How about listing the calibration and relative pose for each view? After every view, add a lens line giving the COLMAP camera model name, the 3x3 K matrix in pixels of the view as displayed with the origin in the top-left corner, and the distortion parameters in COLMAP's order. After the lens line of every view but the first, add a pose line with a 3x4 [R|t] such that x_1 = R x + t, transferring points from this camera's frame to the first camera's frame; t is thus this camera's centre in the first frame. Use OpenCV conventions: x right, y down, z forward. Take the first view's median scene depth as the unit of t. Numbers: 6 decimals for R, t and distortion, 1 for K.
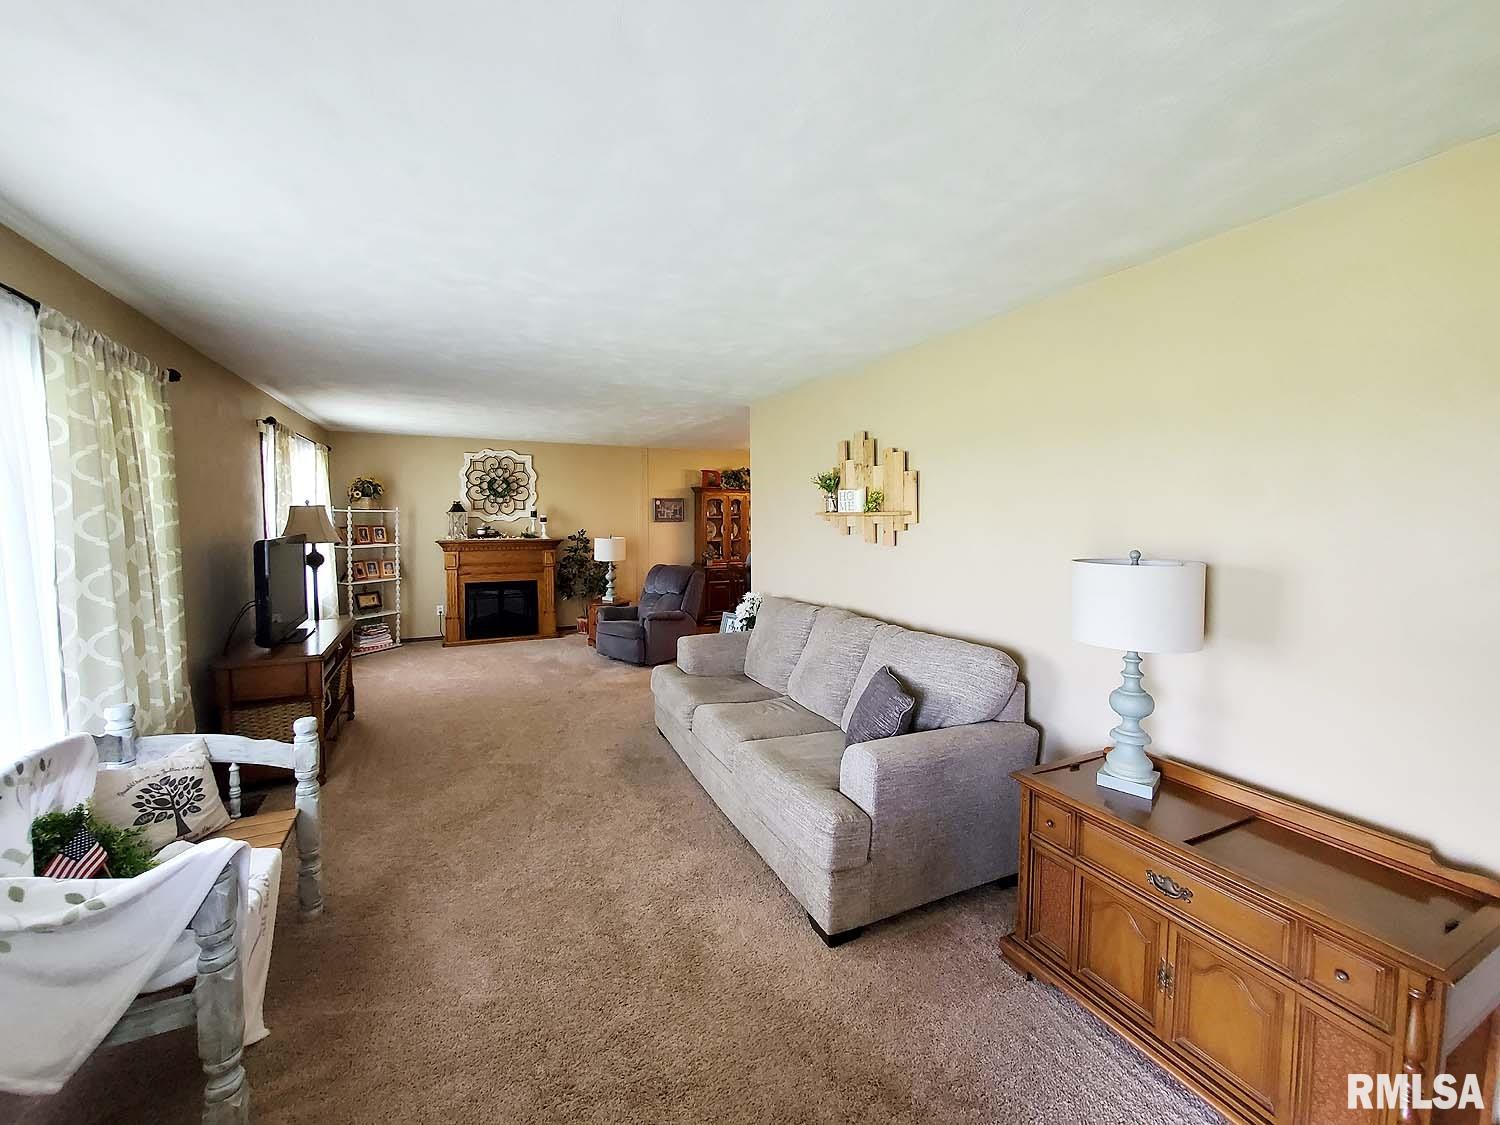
lens RADIAL K [[593.1, 0, 738.2], [0, 593.1, 545.3], [0, 0, 1]] dist [0.000926, -0.003307]
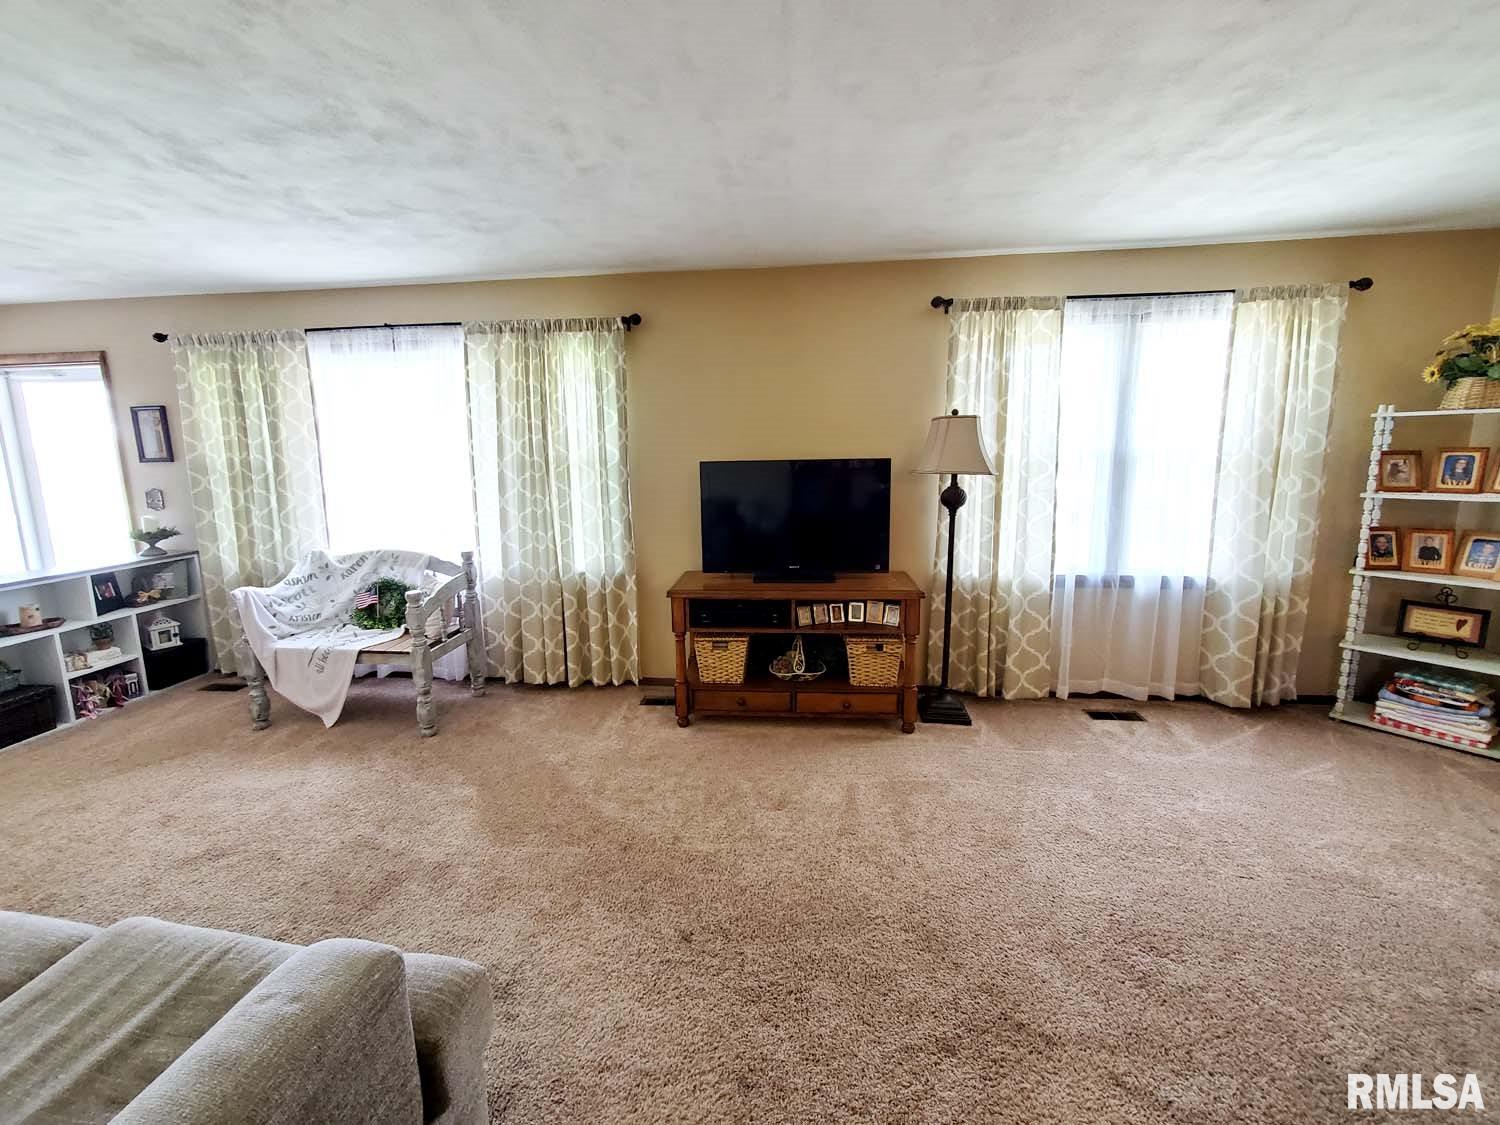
lens RADIAL K [[593.1, 0, 738.2], [0, 593.1, 545.3], [0, 0, 1]] dist [0.000926, -0.003307]
pose [[-0.519988, 0.112242, -0.846767, 0.004483], [-0.035158, 0.987676, 0.152509, -0.011587], [0.853450, 0.109073, -0.509634, 0.773939]]
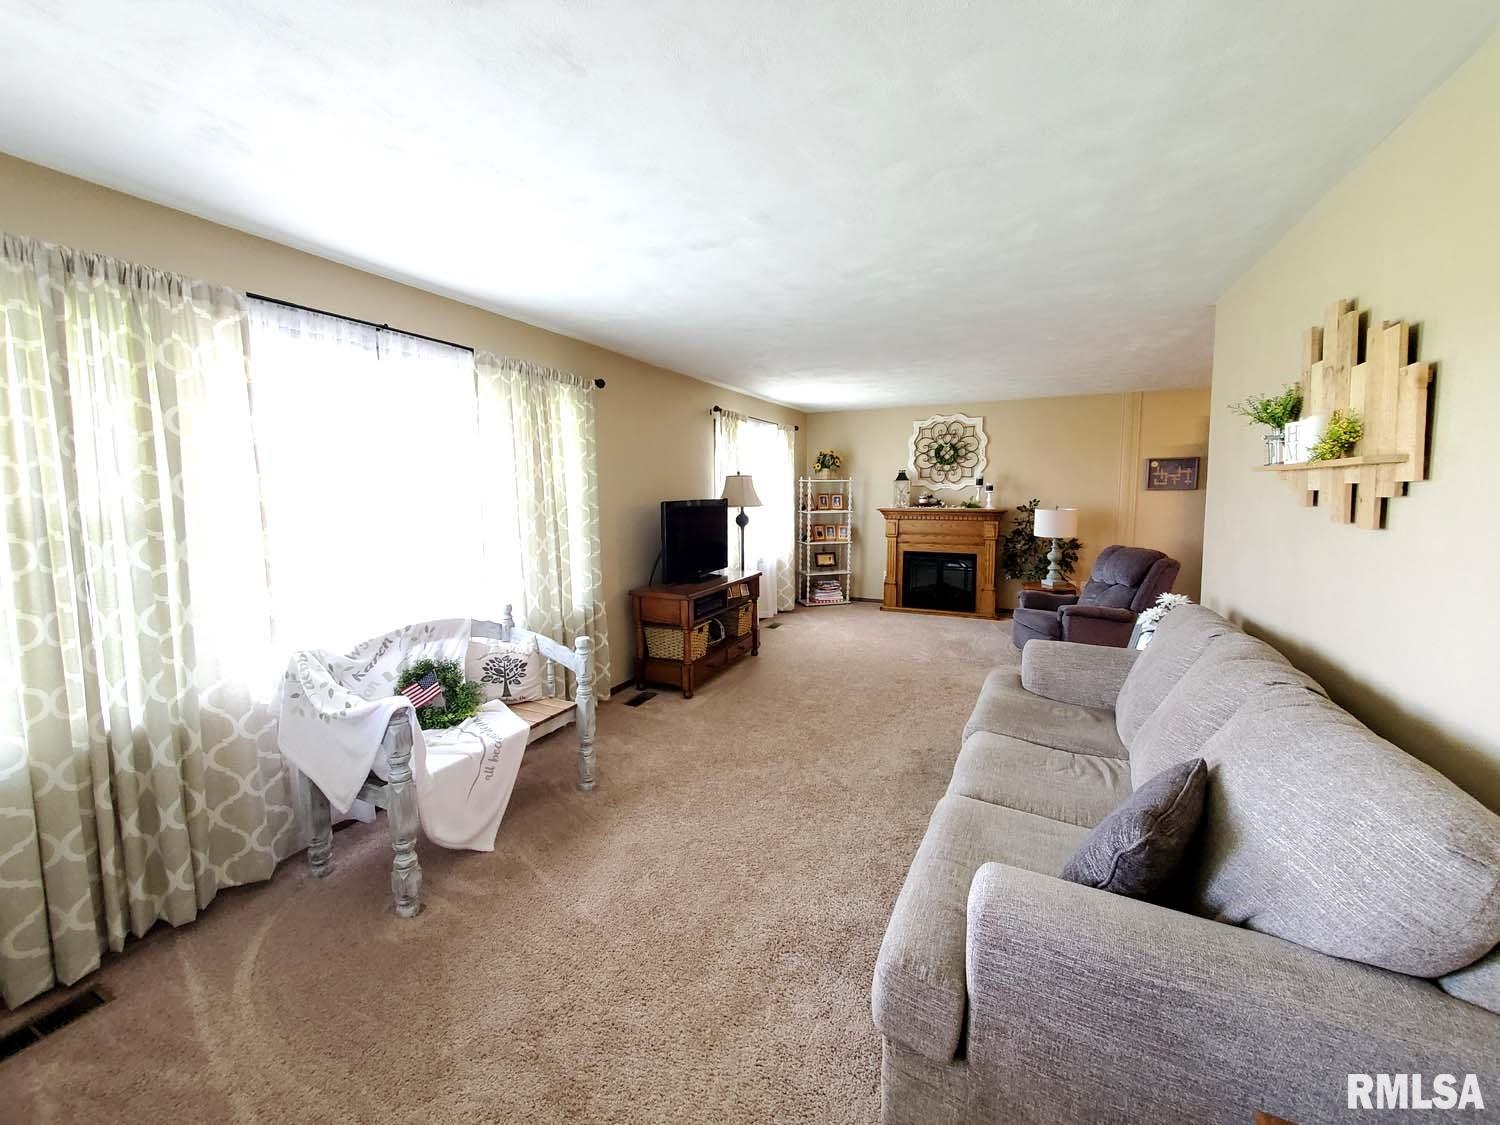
lens RADIAL K [[593.1, 0, 738.2], [0, 593.1, 545.3], [0, 0, 1]] dist [0.000926, -0.003307]
pose [[0.622785, 0.068345, -0.779402, 0.161253], [-0.032128, 0.997571, 0.061803, 0.000530], [0.781733, -0.013449, 0.623469, 0.155531]]
